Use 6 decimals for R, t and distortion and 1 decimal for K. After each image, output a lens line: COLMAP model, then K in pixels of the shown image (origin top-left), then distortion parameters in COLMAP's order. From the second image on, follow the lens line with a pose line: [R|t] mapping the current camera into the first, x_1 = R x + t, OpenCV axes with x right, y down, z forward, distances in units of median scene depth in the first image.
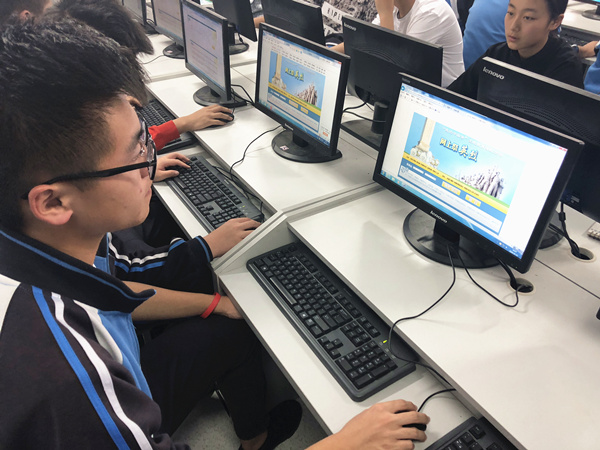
lens RADIAL K [[484.8, 0, 297.7], [0, 484.8, 225.5], [0, 0, 1]] dist [0.003097, 0.013978]
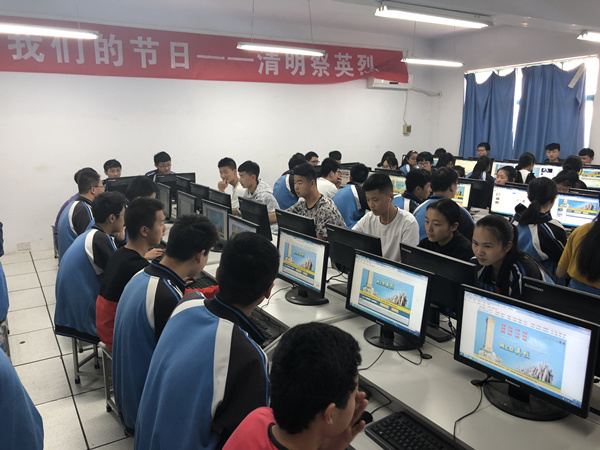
lens RADIAL K [[484.8, 0, 299.2], [0, 484.8, 224.2], [0, 0, 1]] dist [0.003097, 0.013978]
pose [[0.999922, -0.005248, 0.011311, -0.027471], [0.009352, 0.915627, -0.401920, 0.306294], [-0.008247, 0.401994, 0.915605, -0.672249]]
